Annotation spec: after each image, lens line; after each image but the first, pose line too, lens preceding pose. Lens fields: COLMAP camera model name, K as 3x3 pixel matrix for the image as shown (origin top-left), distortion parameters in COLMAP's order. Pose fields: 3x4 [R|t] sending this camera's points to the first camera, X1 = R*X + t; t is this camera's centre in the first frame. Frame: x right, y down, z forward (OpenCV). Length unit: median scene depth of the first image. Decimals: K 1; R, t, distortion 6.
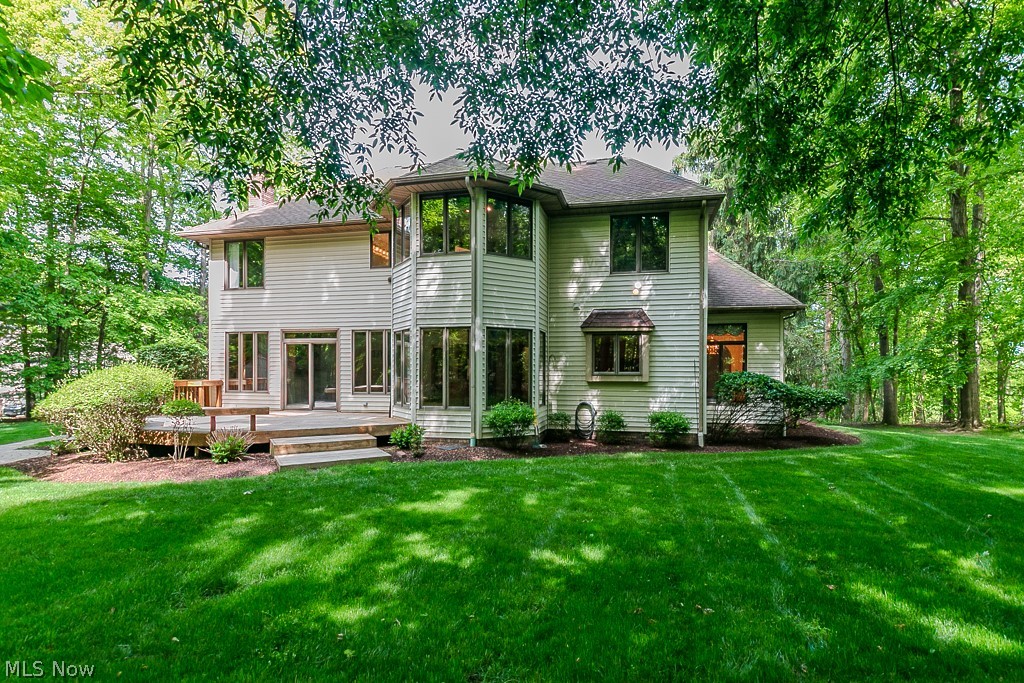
lens RADIAL K [[479.0, 0, 511.7], [0, 479.0, 371.2], [0, 0, 1]] dist [0.001526, 0.000195]
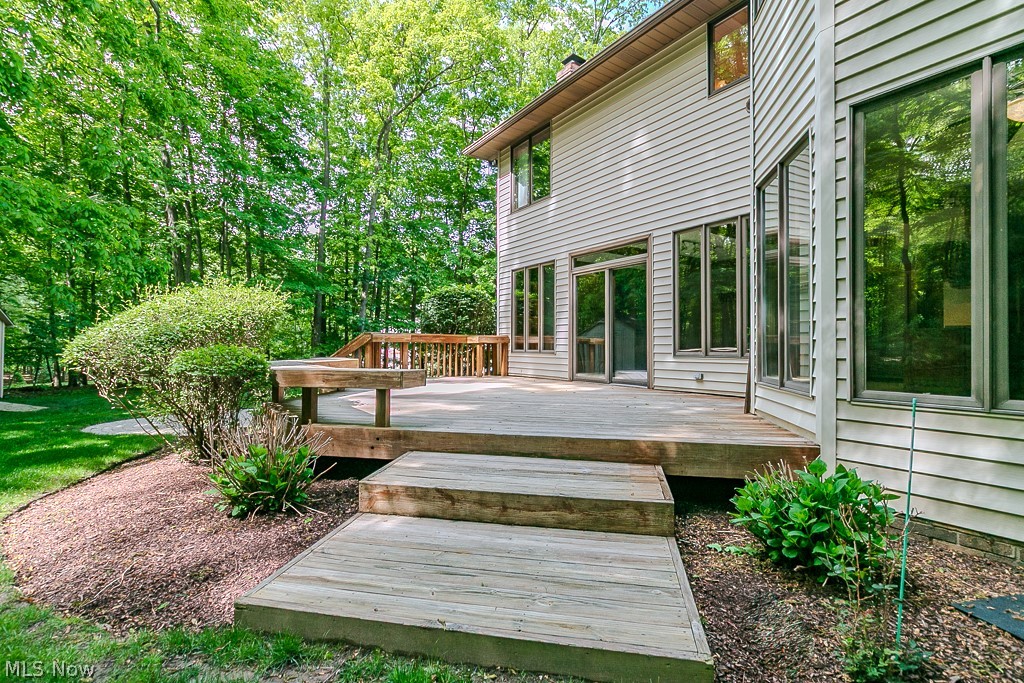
lens RADIAL K [[464.4, 0, 512.0], [0, 464.4, 341.5], [0, 0, 1]] dist [0.000843, 0.000071]
pose [[0.726048, -0.010426, -0.687565, -0.114071], [0.005479, 0.999941, -0.009376, 0.035058], [0.687622, 0.003040, 0.726063, 0.505987]]
